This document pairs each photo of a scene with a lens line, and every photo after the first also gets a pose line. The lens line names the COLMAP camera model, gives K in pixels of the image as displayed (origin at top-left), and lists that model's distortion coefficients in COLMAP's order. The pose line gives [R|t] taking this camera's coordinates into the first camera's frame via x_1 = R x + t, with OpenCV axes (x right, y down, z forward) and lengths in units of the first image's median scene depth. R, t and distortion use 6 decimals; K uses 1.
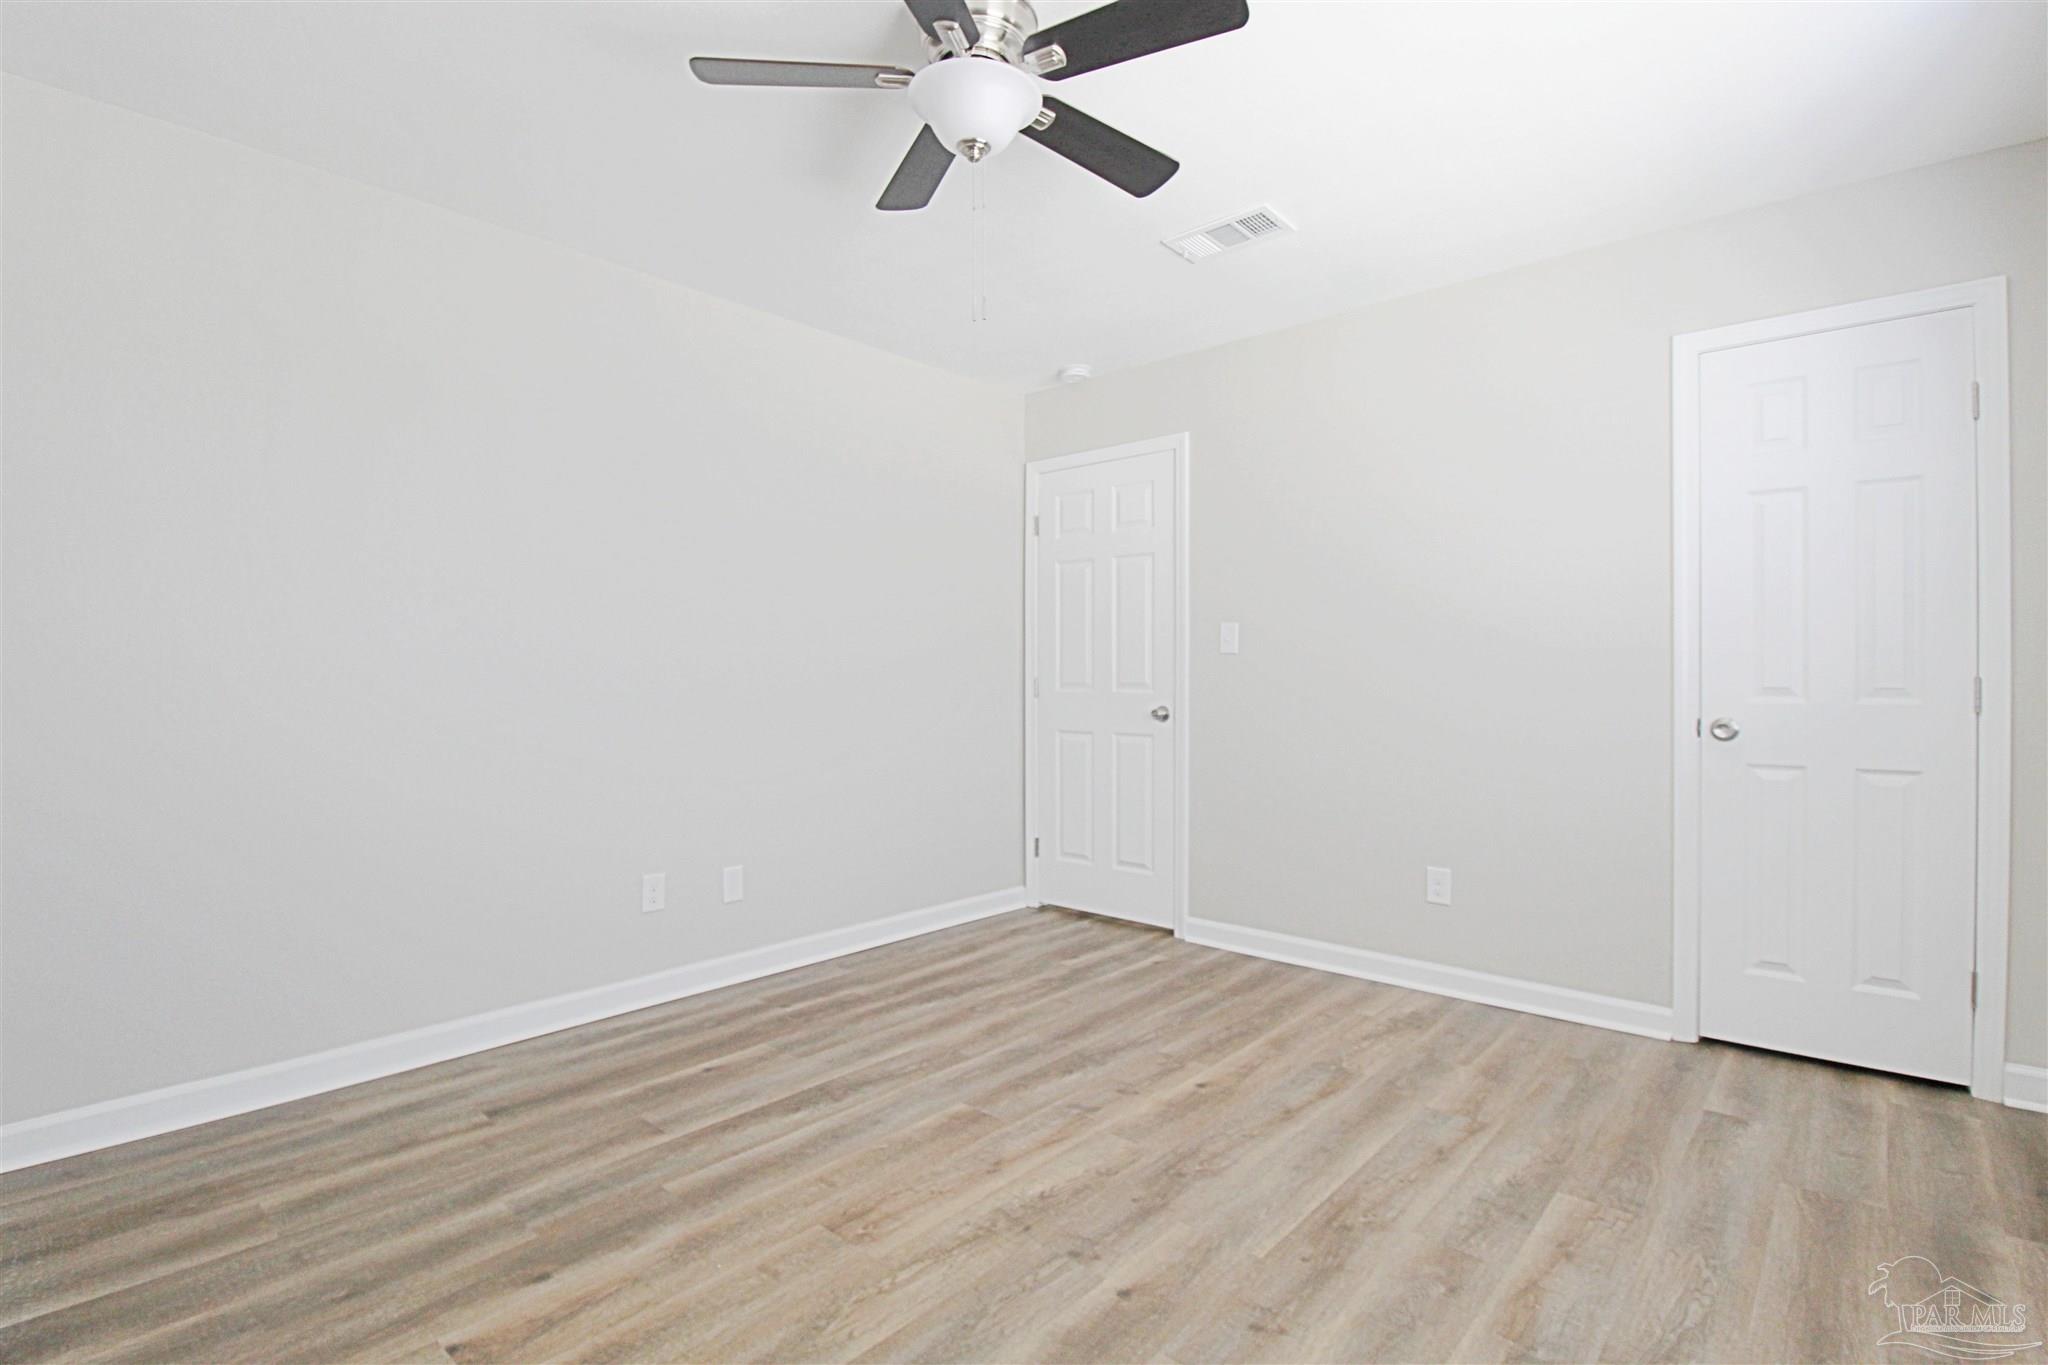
lens RADIAL K [[969.1, 0, 1024.0], [0, 969.1, 682.5], [0, 0, 1]] dist [-0.002509, -0.013861]
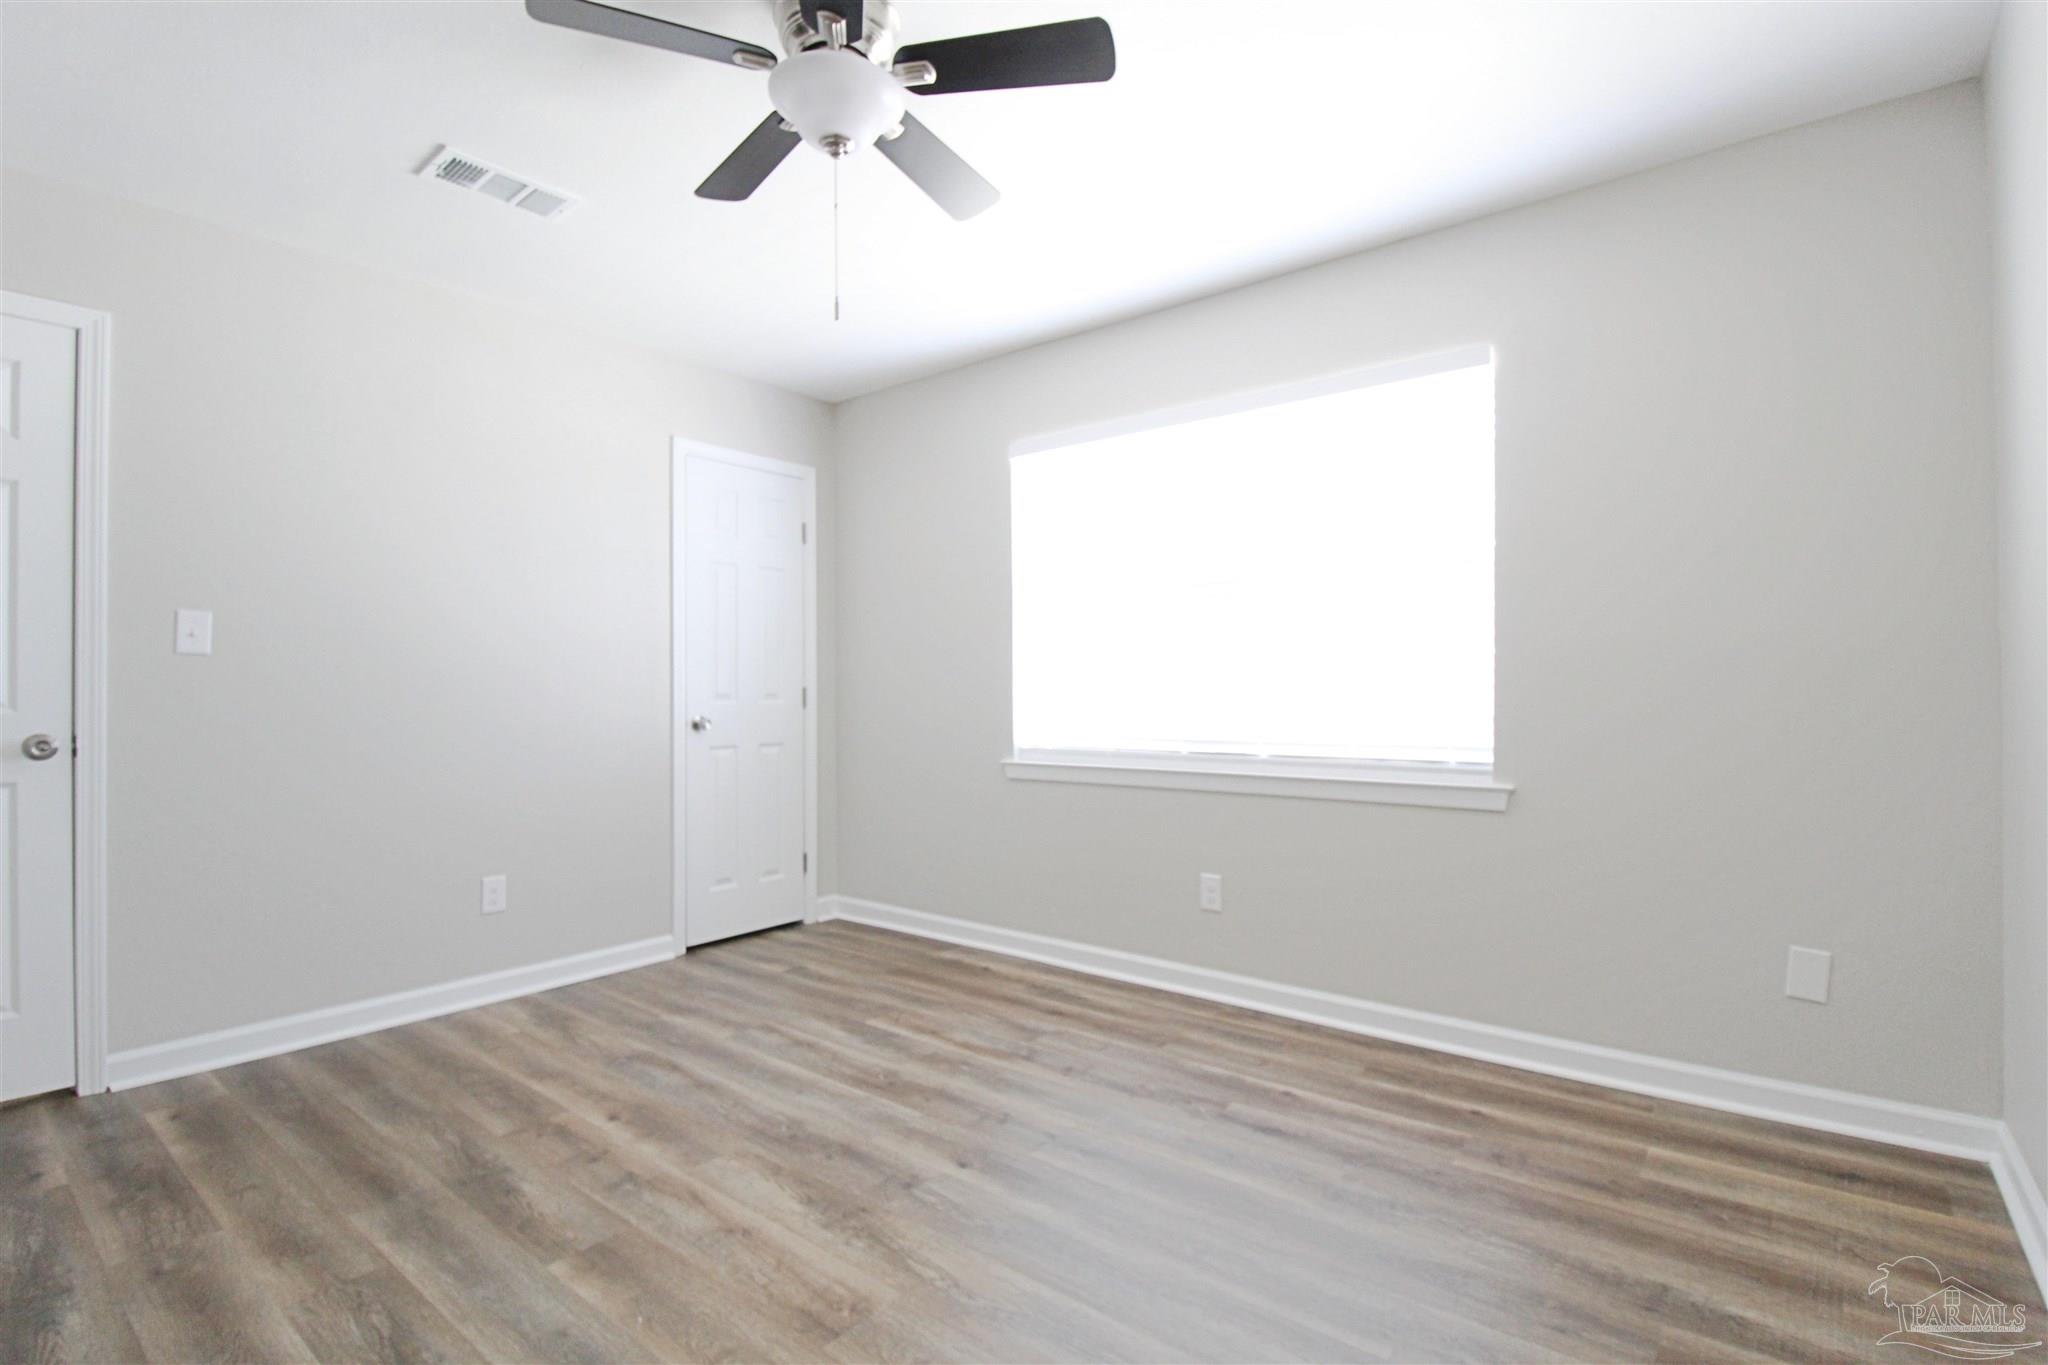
lens RADIAL K [[969.1, 0, 1024.0], [0, 969.1, 682.5], [0, 0, 1]] dist [-0.002509, -0.013861]
pose [[-0.060873, 0.008715, 0.998107, -0.757559], [0.007867, 0.999935, -0.008251, 0.003329], [-0.998115, 0.007350, -0.060937, 0.634795]]
